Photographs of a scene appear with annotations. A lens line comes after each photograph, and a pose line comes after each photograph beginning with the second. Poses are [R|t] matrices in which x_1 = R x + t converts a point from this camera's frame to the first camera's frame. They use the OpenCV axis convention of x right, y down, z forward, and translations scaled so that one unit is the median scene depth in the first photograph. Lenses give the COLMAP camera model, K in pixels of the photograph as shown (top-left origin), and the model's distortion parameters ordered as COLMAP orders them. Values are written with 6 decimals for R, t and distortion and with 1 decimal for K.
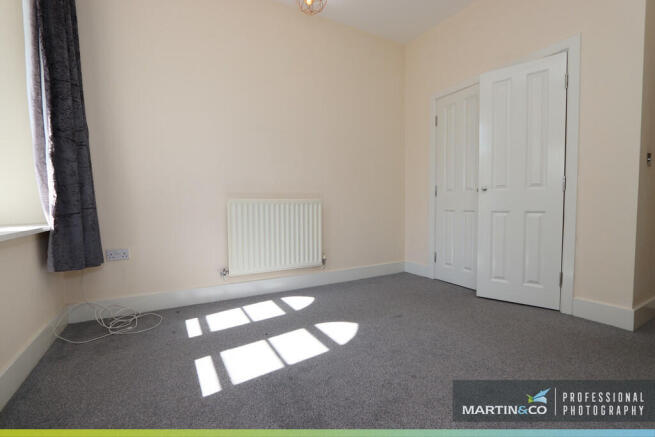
lens RADIAL K [[304.2, 0, 325.7], [0, 304.2, 216.8], [0, 0, 1]] dist [0.003308, -0.001628]
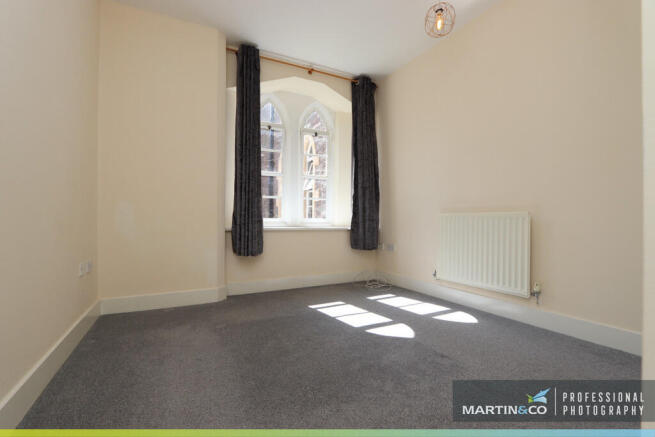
lens RADIAL K [[304.2, 0, 326.3], [0, 304.2, 217.8], [0, 0, 1]] dist [0.003308, -0.001628]
pose [[0.005488, 0.003327, -0.999979, 0.826802], [-0.047123, 0.998884, 0.003065, -0.024903], [0.998874, 0.047105, 0.005639, 0.509697]]
